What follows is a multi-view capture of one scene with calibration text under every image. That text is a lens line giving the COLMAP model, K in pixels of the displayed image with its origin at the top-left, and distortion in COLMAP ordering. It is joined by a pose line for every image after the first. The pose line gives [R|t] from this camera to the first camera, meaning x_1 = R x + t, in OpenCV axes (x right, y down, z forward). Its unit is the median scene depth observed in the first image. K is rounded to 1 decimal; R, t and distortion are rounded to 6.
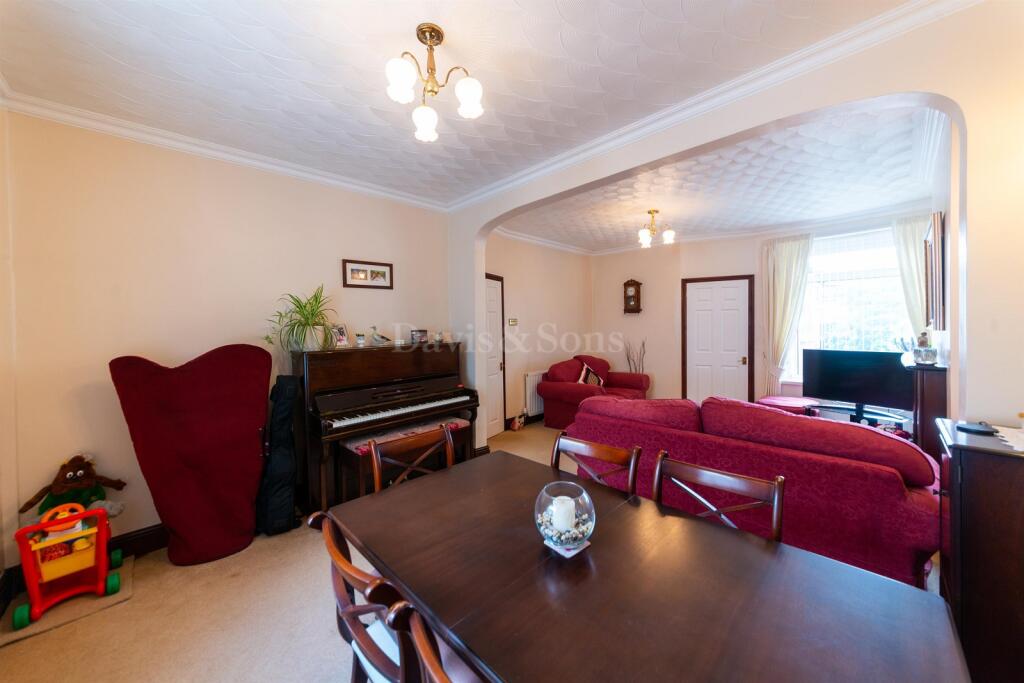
lens RADIAL K [[358.2, 0, 508.4], [0, 358.2, 335.5], [0, 0, 1]] dist [-0.004102, -0.000086]
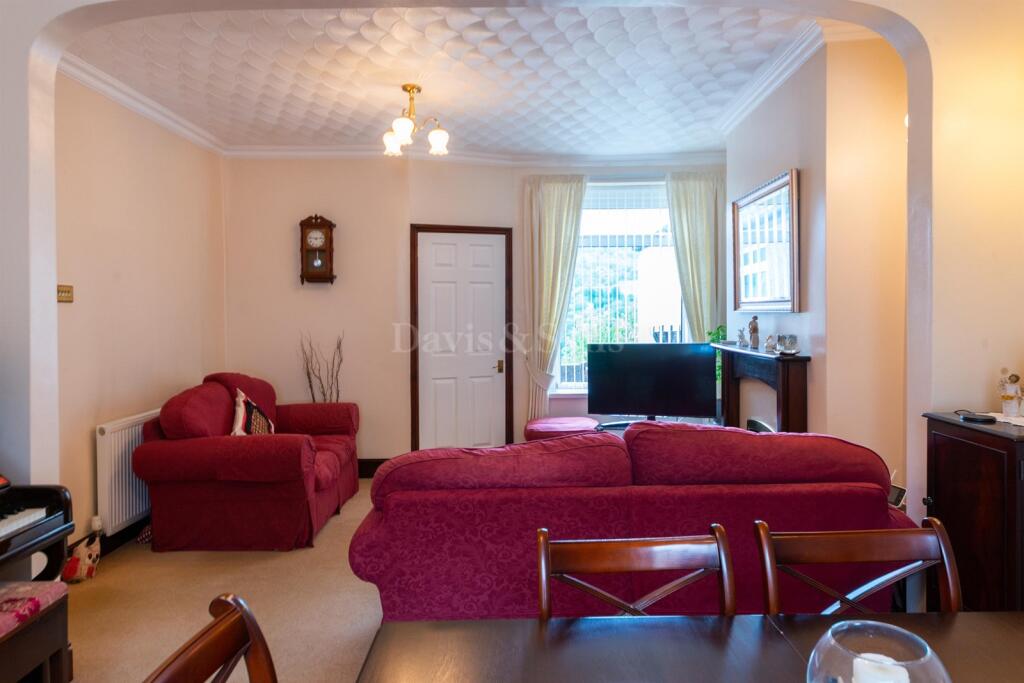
lens RADIAL K [[690.8, 0, 516.4], [0, 690.8, 332.5], [0, 0, 1]] dist [0.004102, -0.001188]
pose [[0.695251, -0.014590, 0.718618, -0.188058], [0.014624, 0.999874, 0.006152, 0.005598], [-0.718618, 0.006232, 0.695377, 0.163531]]
